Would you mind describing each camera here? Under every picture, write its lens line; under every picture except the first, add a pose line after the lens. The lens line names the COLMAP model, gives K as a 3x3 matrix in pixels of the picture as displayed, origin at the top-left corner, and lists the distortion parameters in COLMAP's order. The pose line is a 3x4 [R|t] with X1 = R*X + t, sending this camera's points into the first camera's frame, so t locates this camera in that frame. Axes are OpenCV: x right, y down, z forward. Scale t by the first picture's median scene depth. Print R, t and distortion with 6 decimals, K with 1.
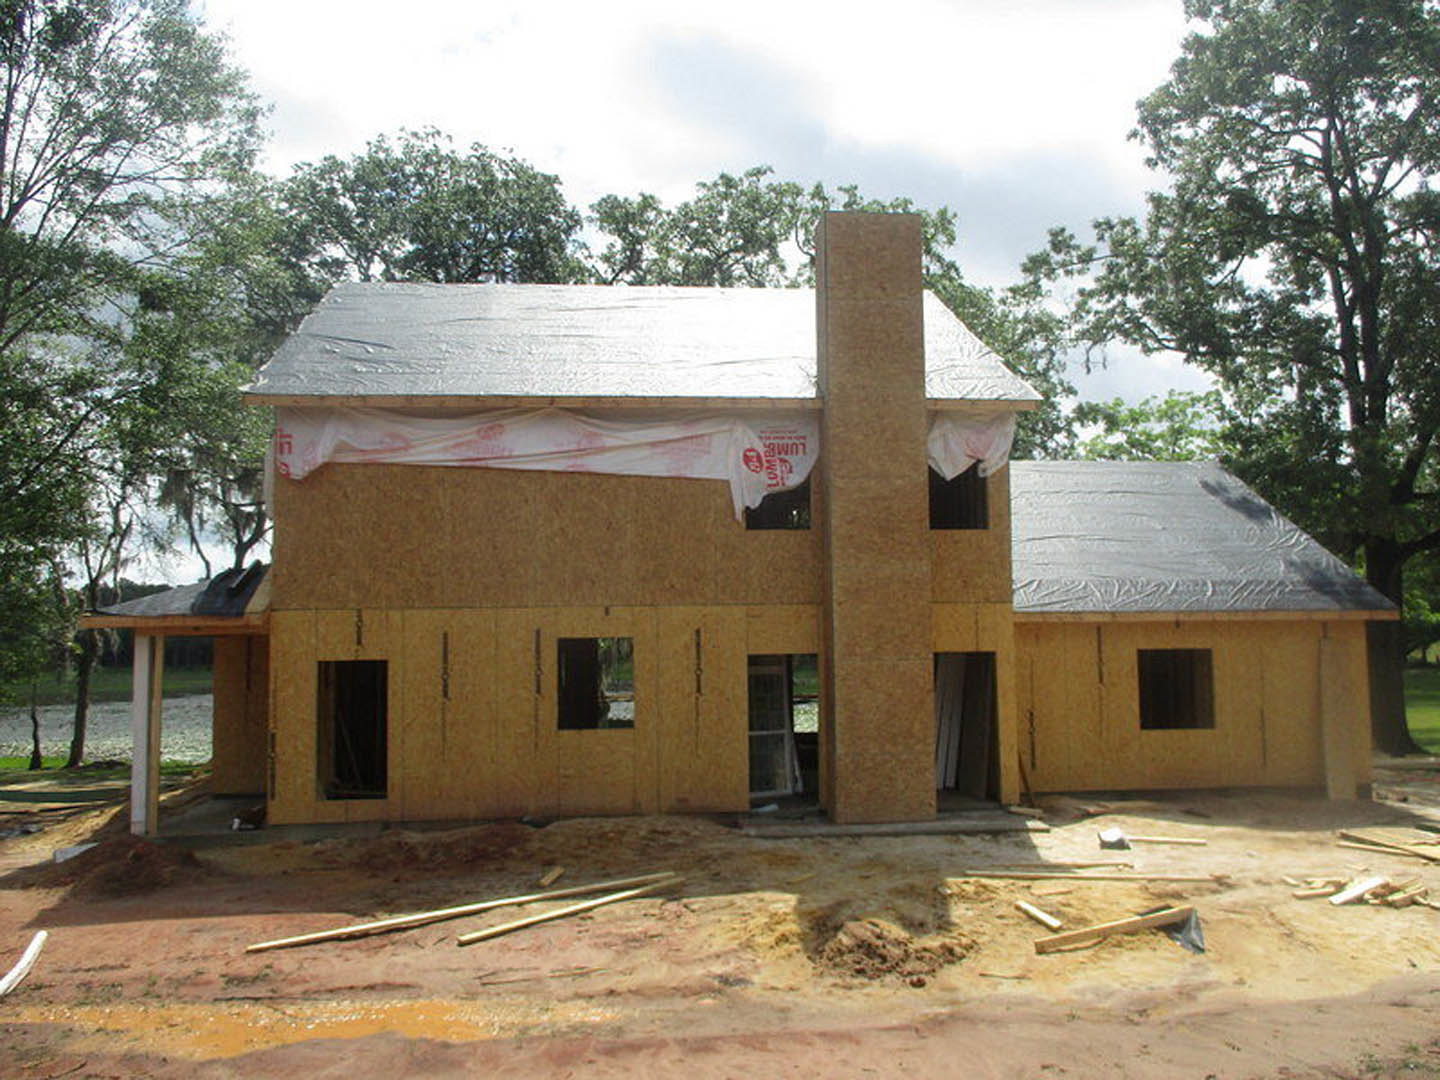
lens RADIAL K [[1165.2, 0, 707.7], [0, 1165.2, 539.2], [0, 0, 1]] dist [-0.002505, -0.036811]
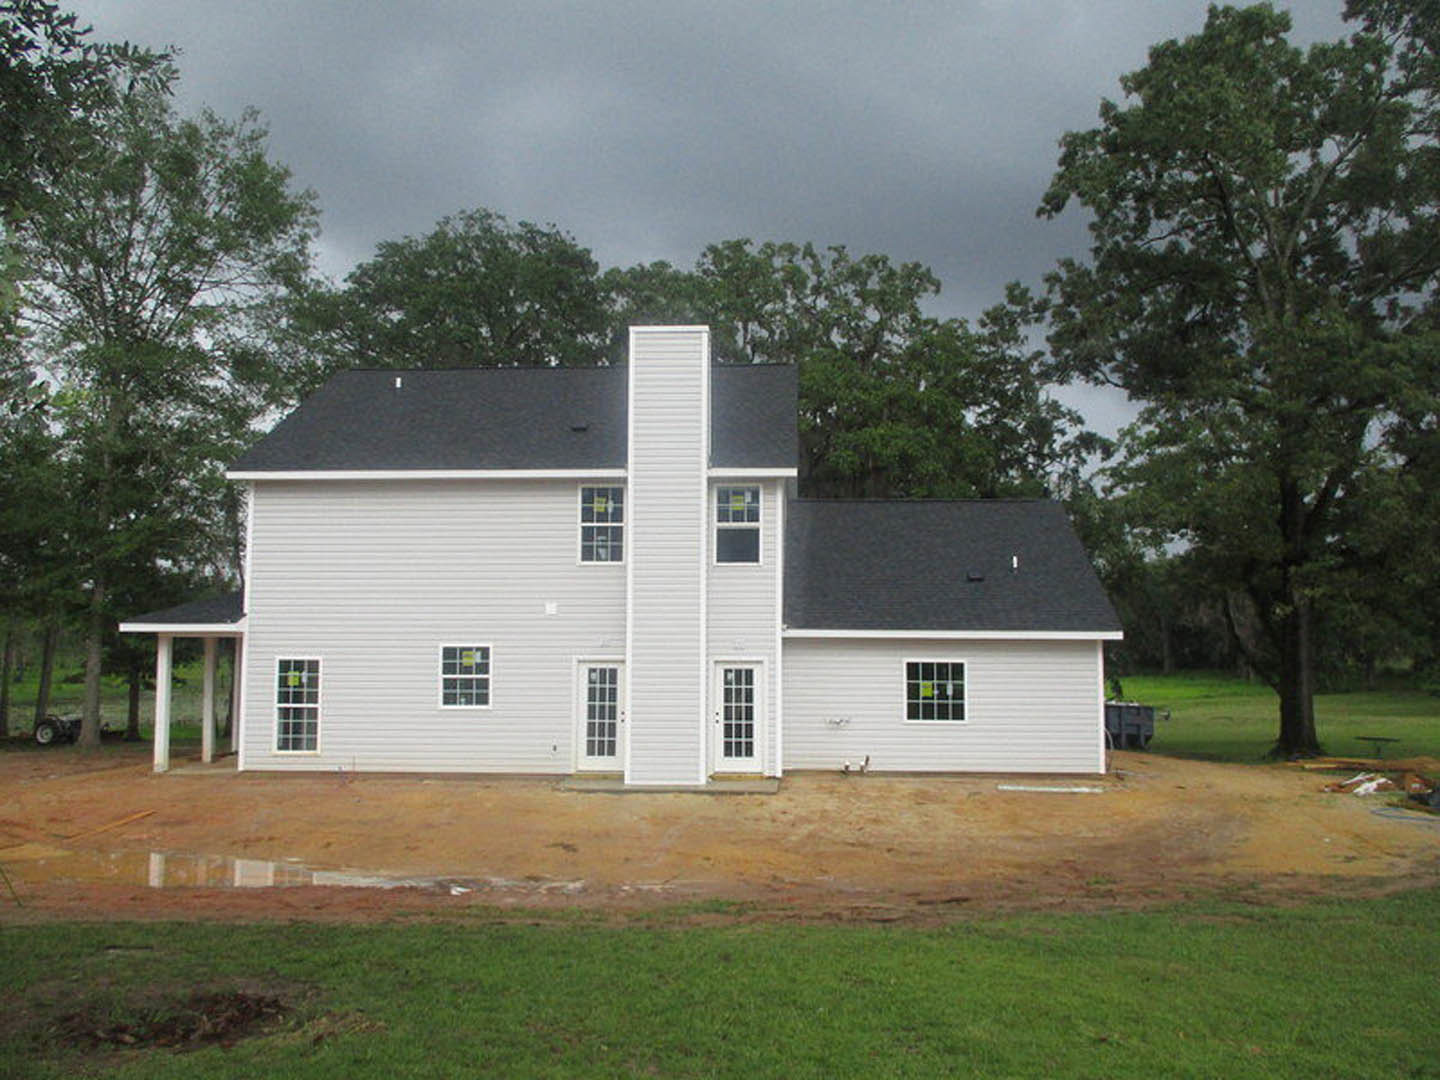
lens RADIAL K [[1188.6, 0, 720.0], [0, 1188.6, 540.0], [0, 0, 1]] dist [-0.037207, 0.007406]
pose [[0.988697, 0.003774, -0.149877, 0.176162], [-0.004061, 0.999990, -0.001610, -0.016244], [0.149870, 0.002201, 0.988703, -0.148018]]
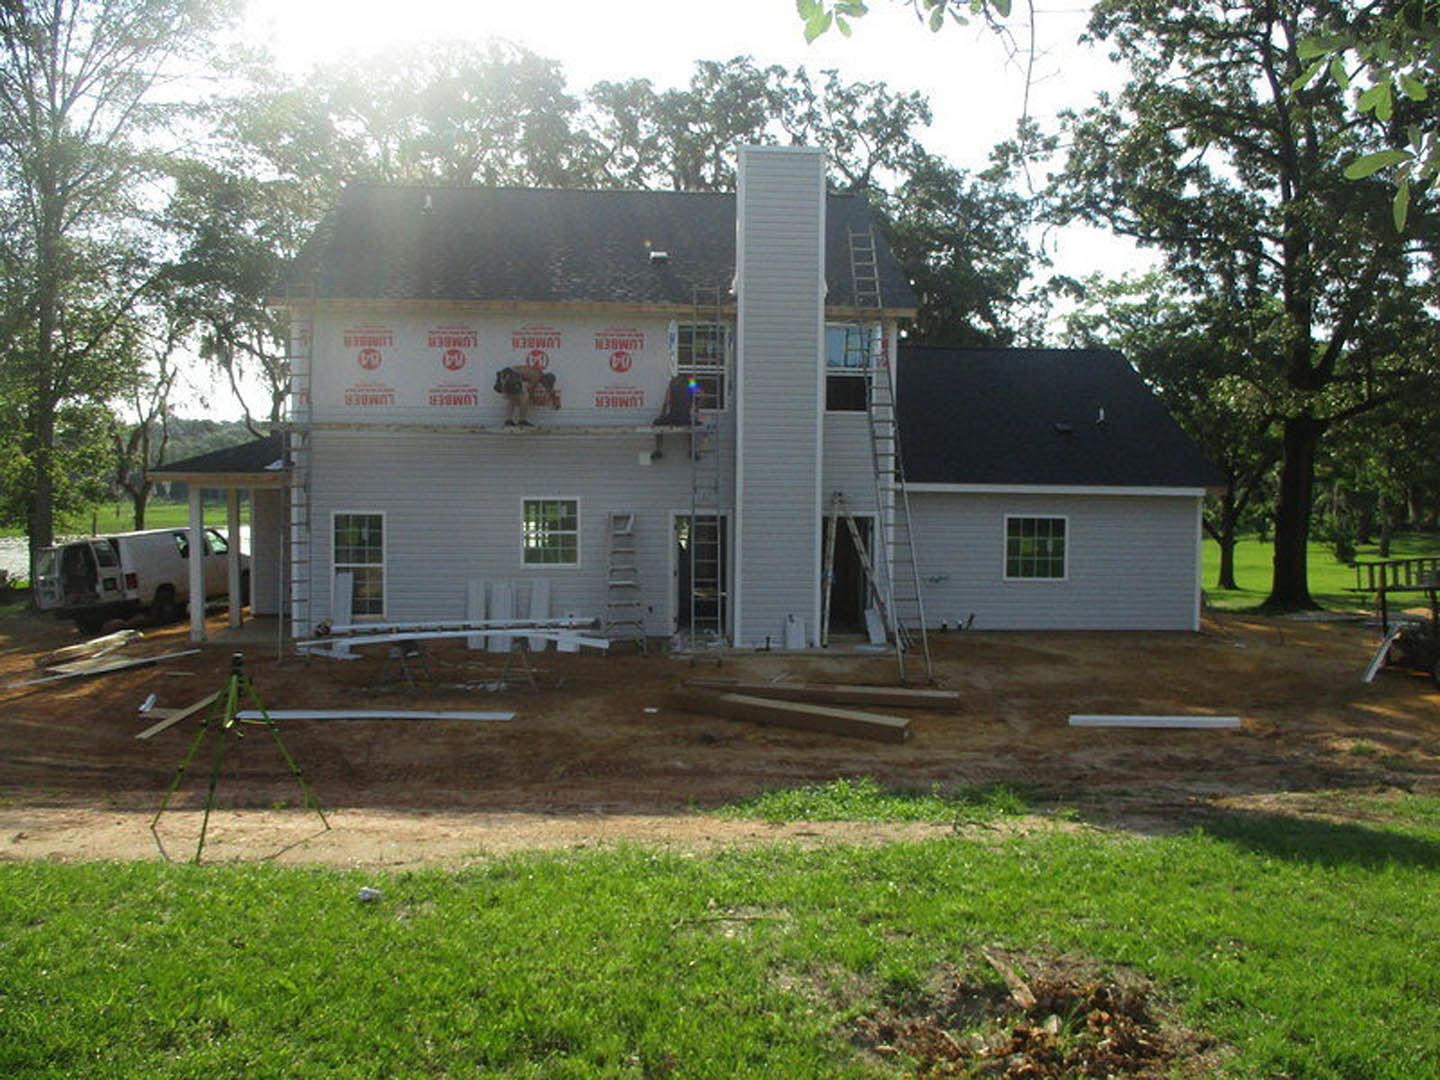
lens RADIAL K [[1165.2, 0, 707.7], [0, 1165.2, 539.2], [0, 0, 1]] dist [-0.002505, -0.036811]
pose [[0.999245, 0.023649, -0.030821, 0.048296], [-0.019395, 0.991105, 0.131663, -0.016965], [0.033661, -0.130965, 0.990815, -0.104609]]
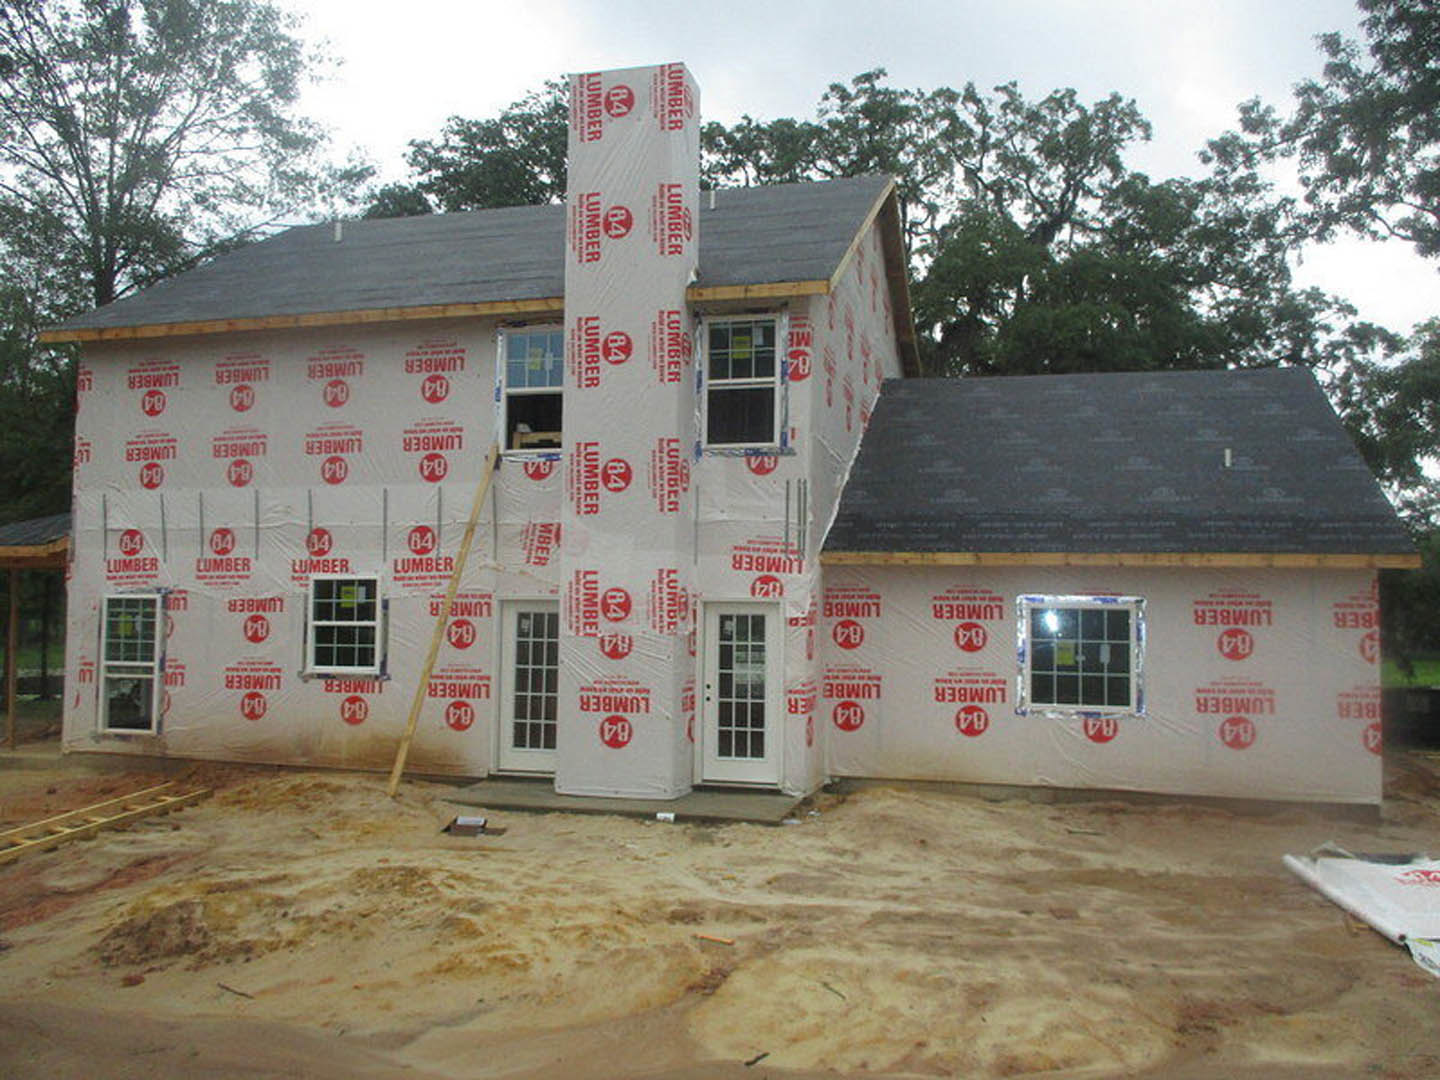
lens RADIAL K [[1188.6, 0, 720.0], [0, 1188.6, 540.0], [0, 0, 1]] dist [-0.037207, 0.007406]
pose [[0.938186, 0.001934, -0.346126, 0.217172], [0.004900, 0.999810, 0.018866, 0.017227], [0.346097, -0.019396, 0.937998, 0.095526]]
